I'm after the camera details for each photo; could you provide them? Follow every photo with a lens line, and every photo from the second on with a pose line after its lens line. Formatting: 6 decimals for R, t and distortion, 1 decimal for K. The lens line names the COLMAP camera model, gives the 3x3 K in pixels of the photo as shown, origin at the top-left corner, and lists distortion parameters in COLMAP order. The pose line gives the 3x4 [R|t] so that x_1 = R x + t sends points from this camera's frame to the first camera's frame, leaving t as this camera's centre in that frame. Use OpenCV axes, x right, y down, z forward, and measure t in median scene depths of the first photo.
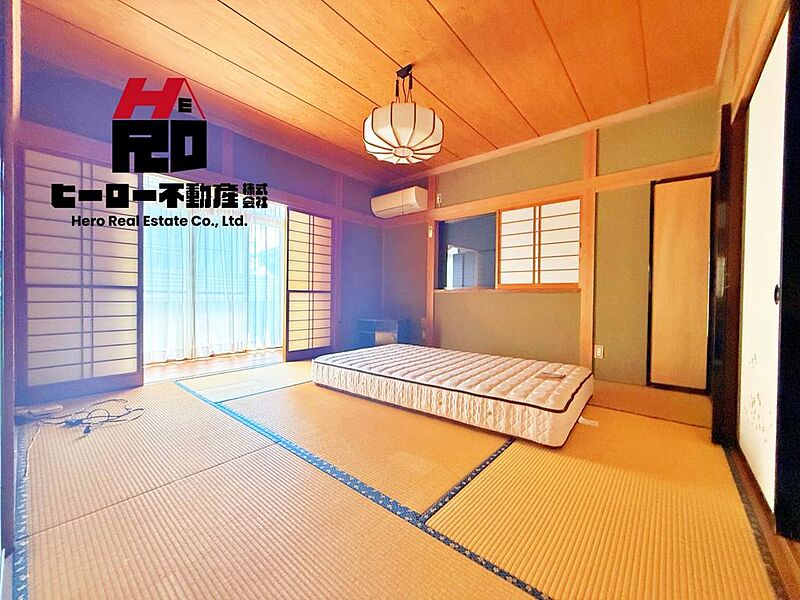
lens RADIAL K [[321.4, 0, 397.9], [0, 321.4, 299.2], [0, 0, 1]] dist [0.001357, 0.000173]
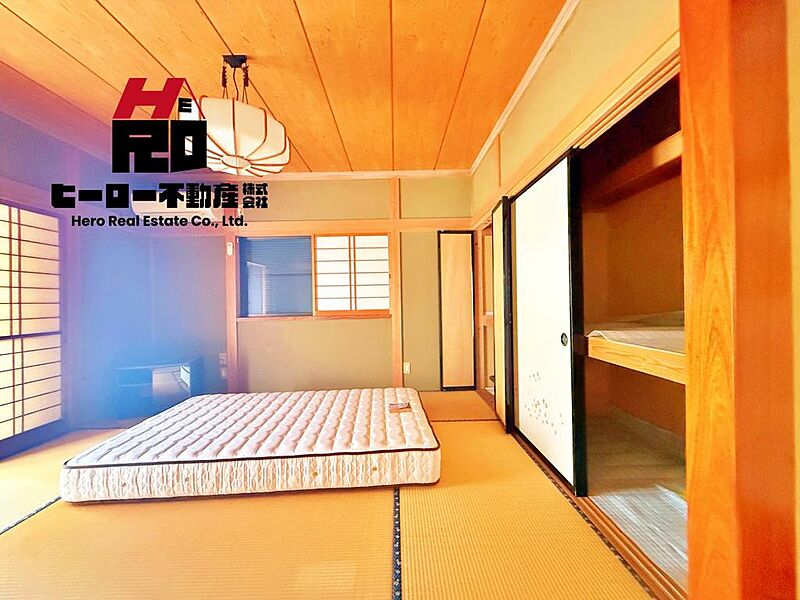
lens RADIAL K [[321.4, 0, 396.7], [0, 321.4, 299.1], [0, 0, 1]] dist [0.001357, 0.000173]
pose [[0.757068, -0.024999, 0.652858, -0.181445], [0.034157, 0.999416, -0.001340, -0.096984], [-0.652443, 0.023314, 0.757479, 0.141243]]
